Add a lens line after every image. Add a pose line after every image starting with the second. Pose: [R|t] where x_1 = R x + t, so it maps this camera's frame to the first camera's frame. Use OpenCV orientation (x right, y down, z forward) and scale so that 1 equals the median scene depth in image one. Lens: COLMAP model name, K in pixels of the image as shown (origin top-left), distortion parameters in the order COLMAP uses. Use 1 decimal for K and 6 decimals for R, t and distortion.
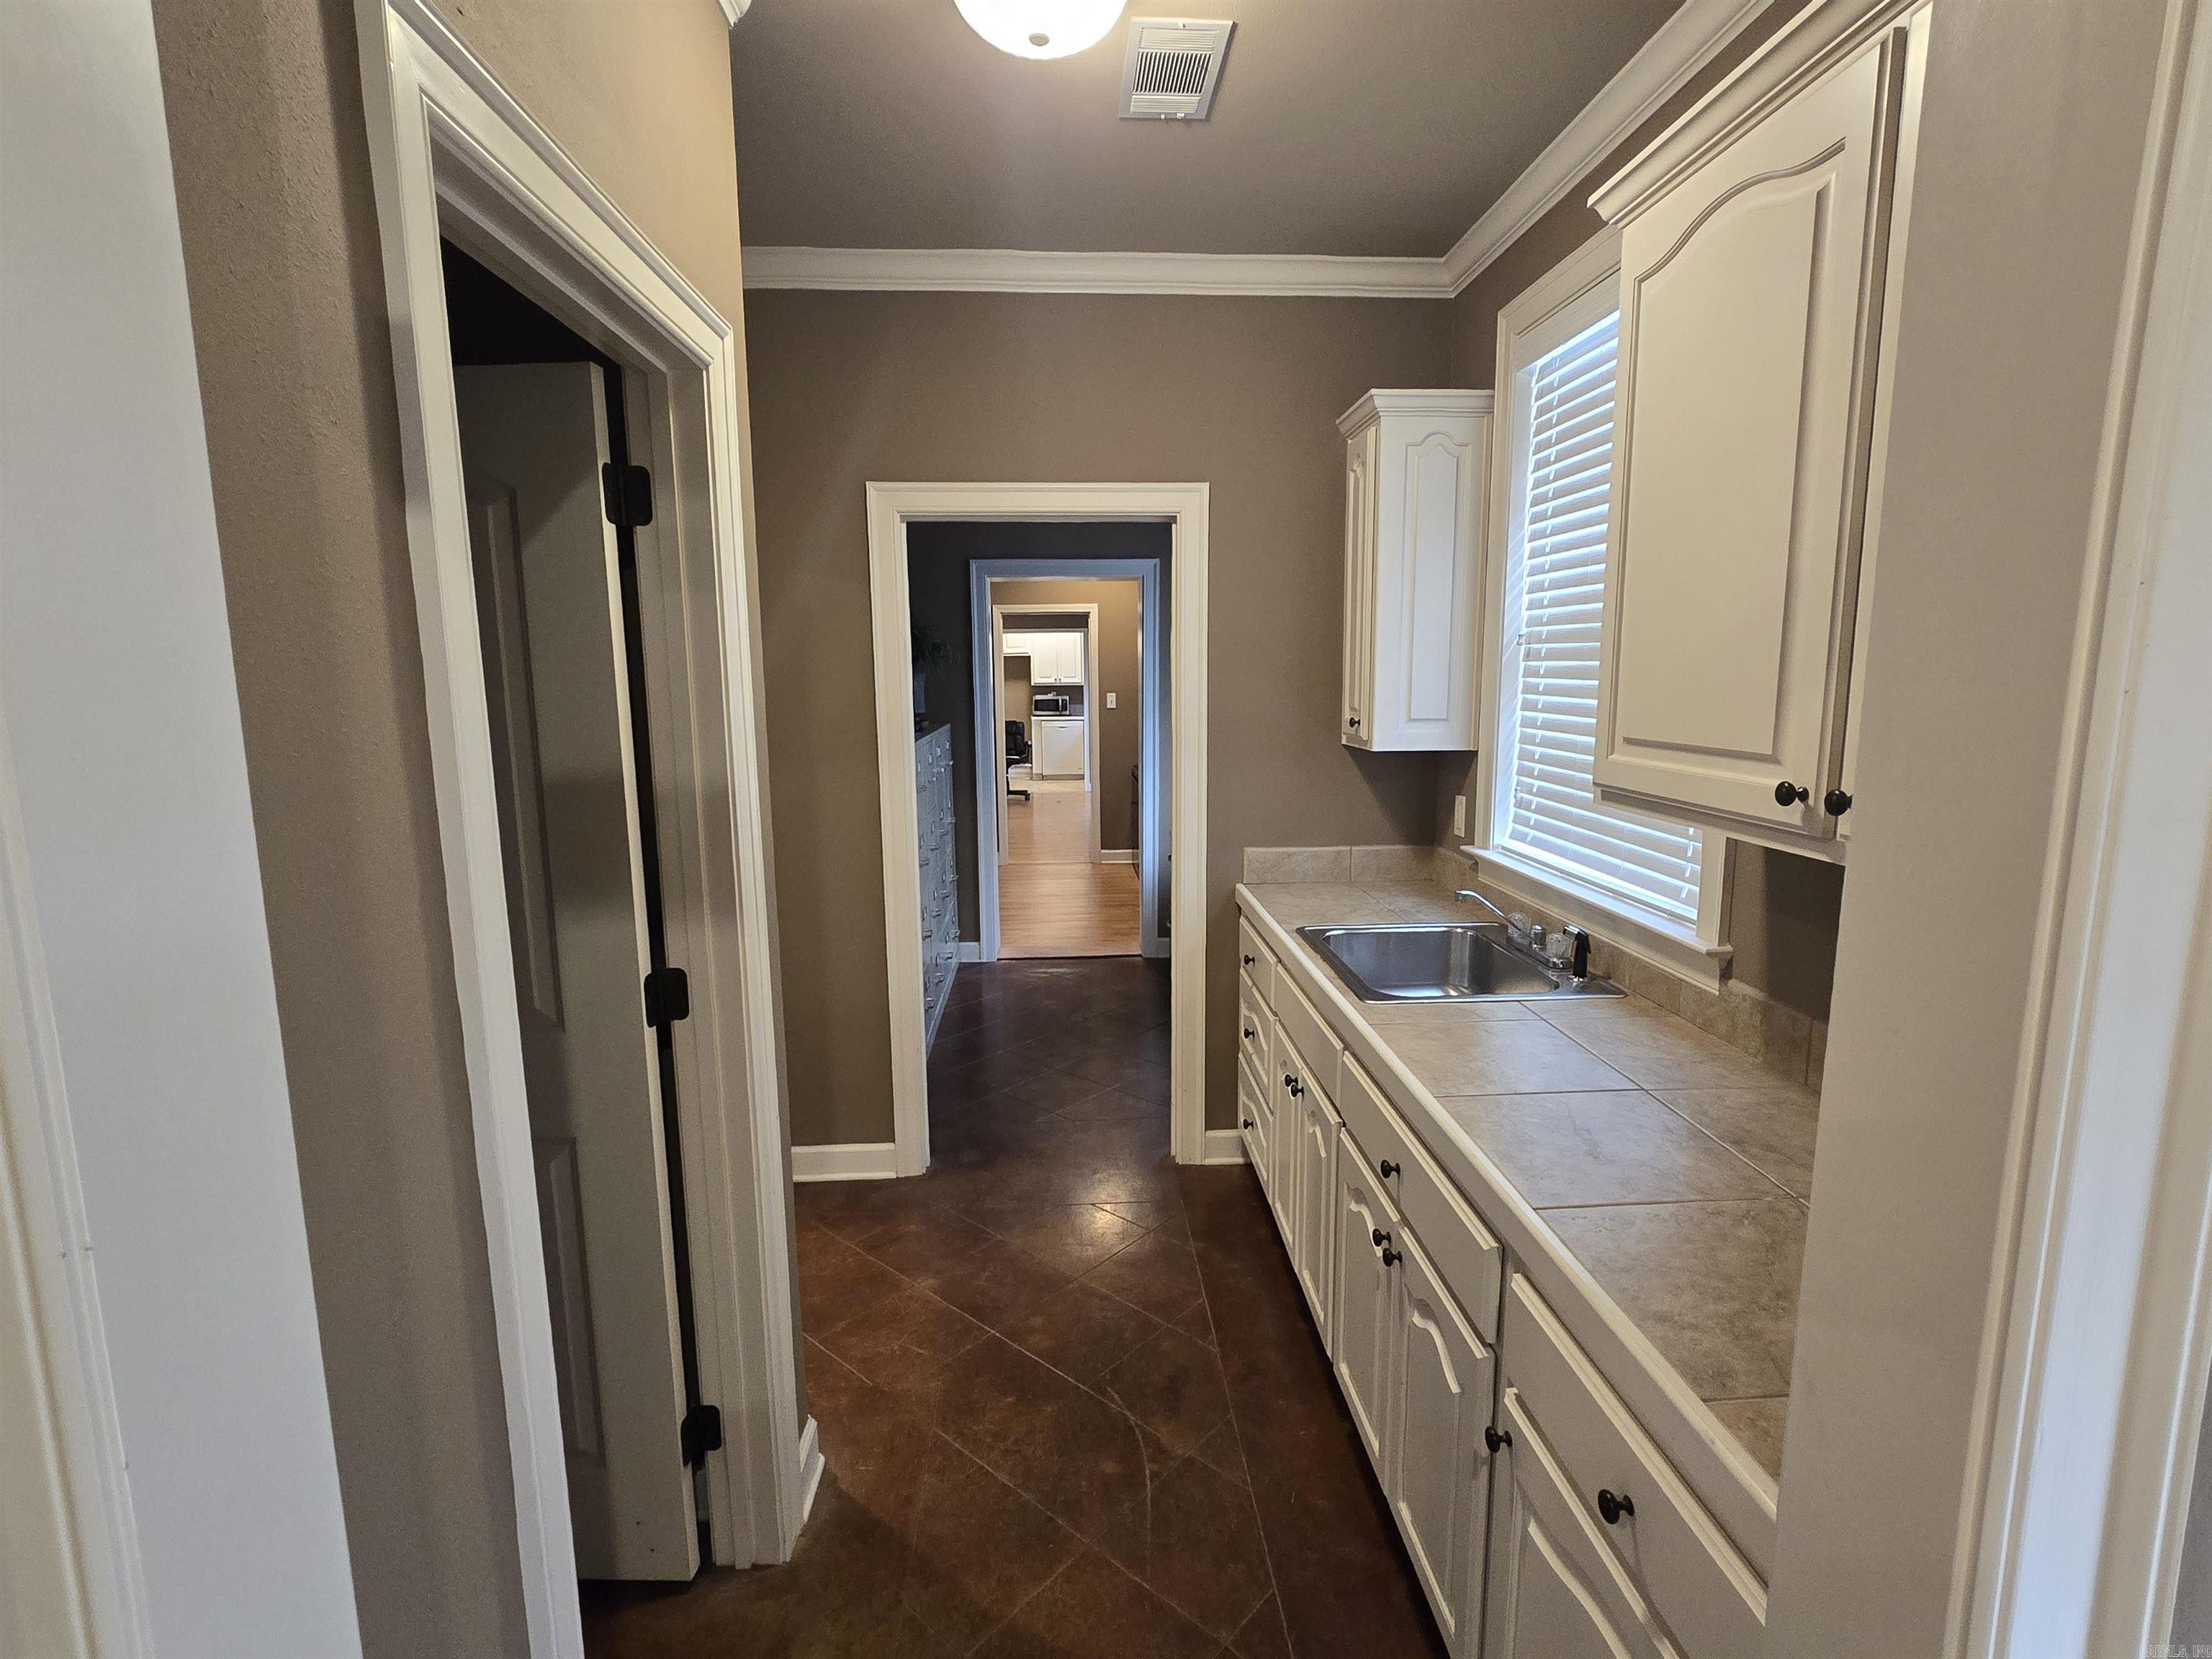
lens RADIAL K [[1039.5, 0, 1116.4], [0, 1039.5, 825.7], [0, 0, 1]] dist [-0.002903, -0.000192]
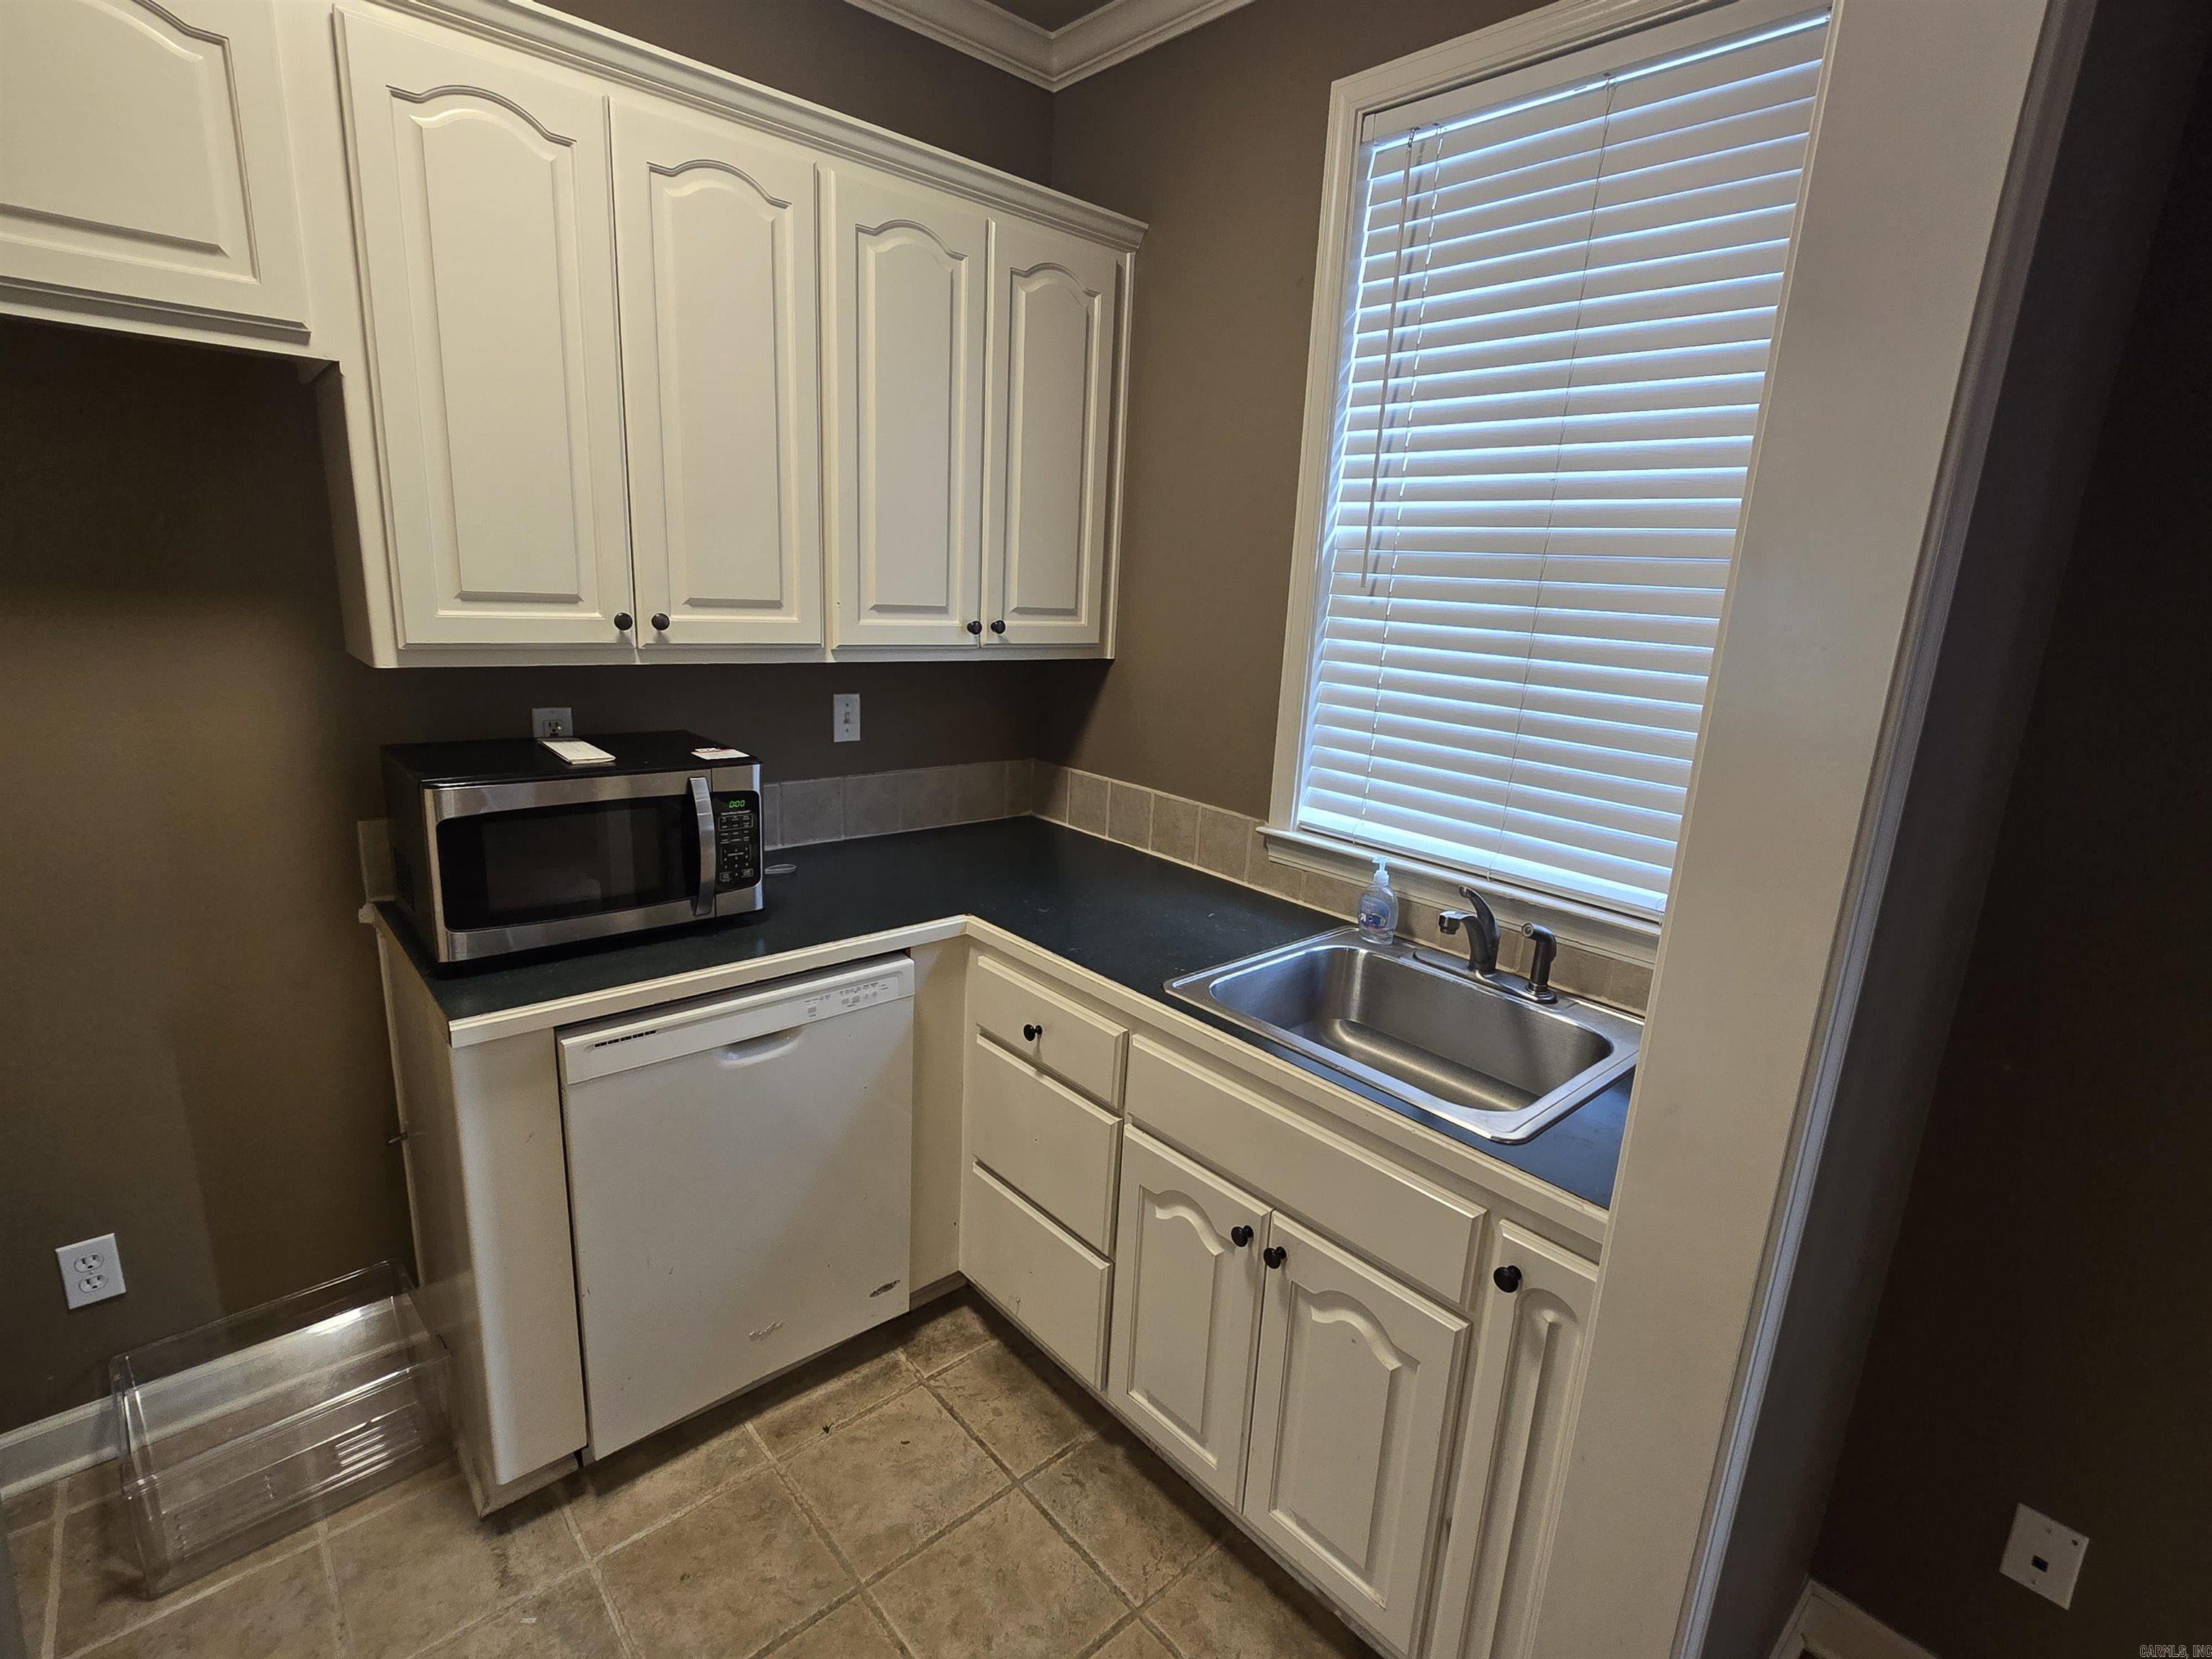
lens RADIAL K [[1039.5, 0, 1116.4], [0, 1039.5, 825.7], [0, 0, 1]] dist [-0.002903, -0.000192]
pose [[0.776070, -0.093969, 0.623606, -0.100545], [0.031732, 0.993402, 0.110203, -0.143391], [-0.629847, -0.065737, 0.773932, 0.971917]]
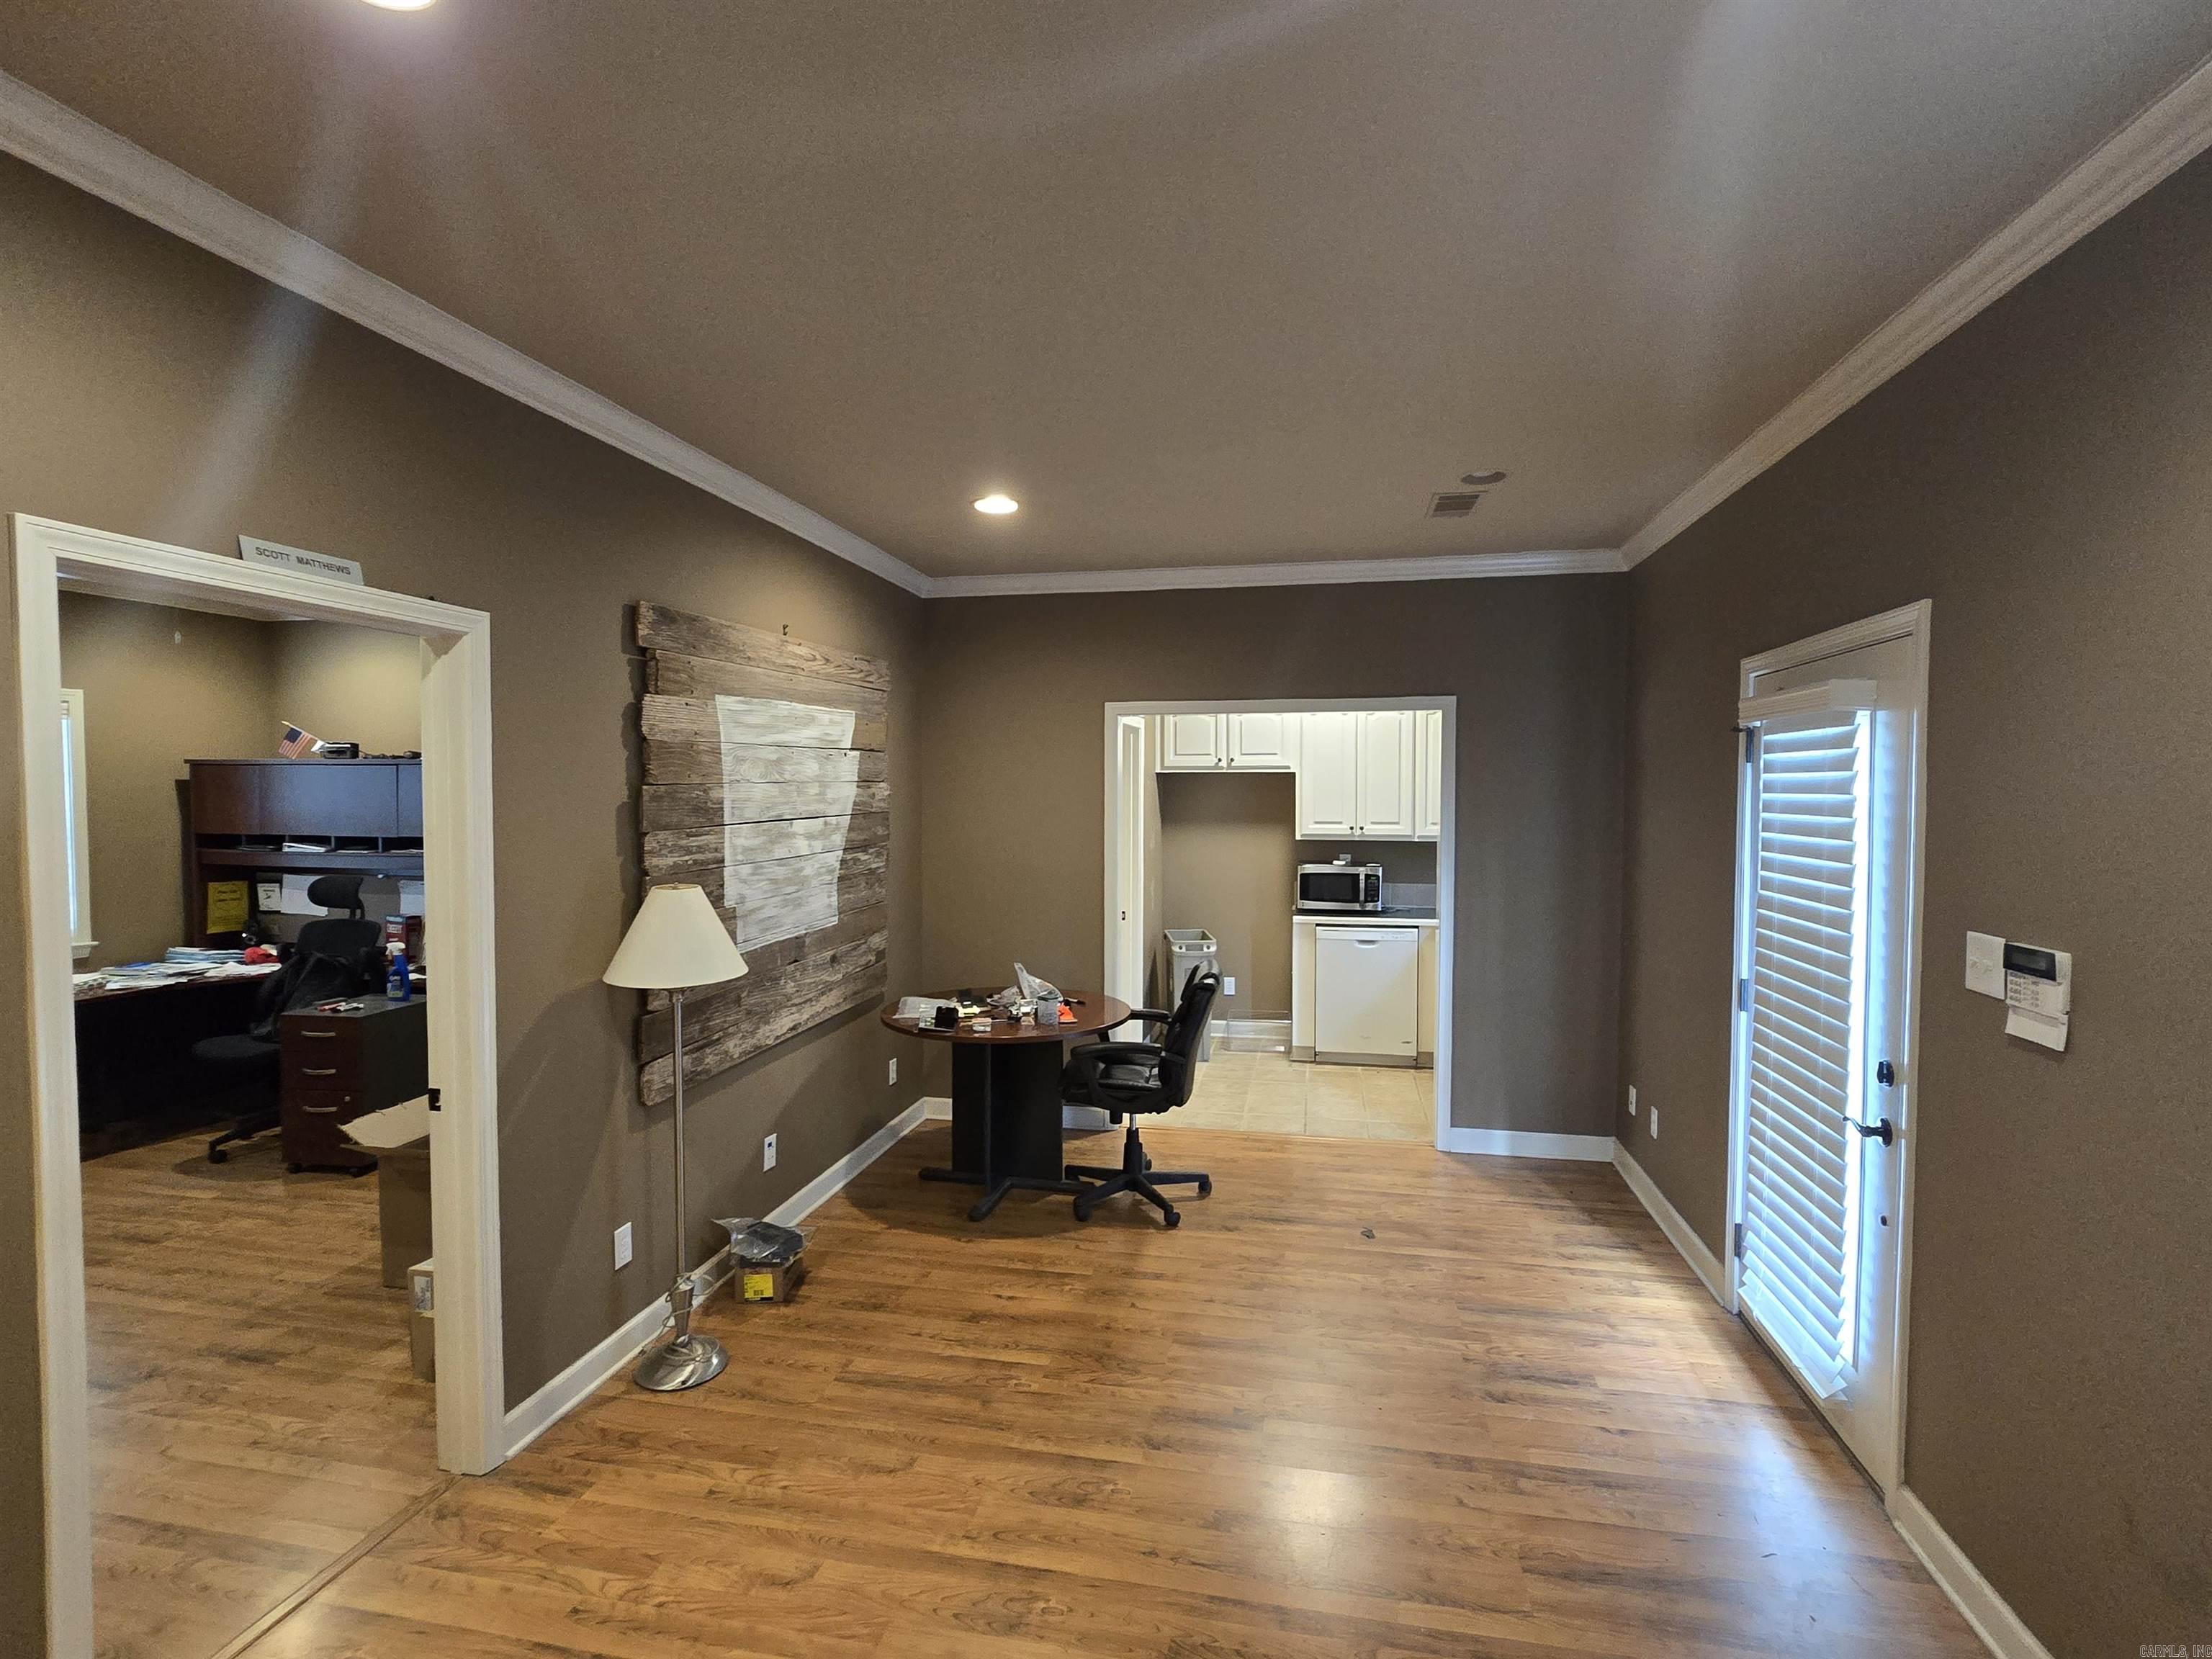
lens RADIAL K [[1039.5, 0, 1116.4], [0, 1039.5, 825.7], [0, 0, 1]] dist [-0.002903, -0.000192]
pose [[0.964578, 0.021202, -0.262945, -0.043673], [-0.055969, 0.990520, -0.125447, -0.090731], [0.257792, 0.135720, 0.956621, 0.622049]]
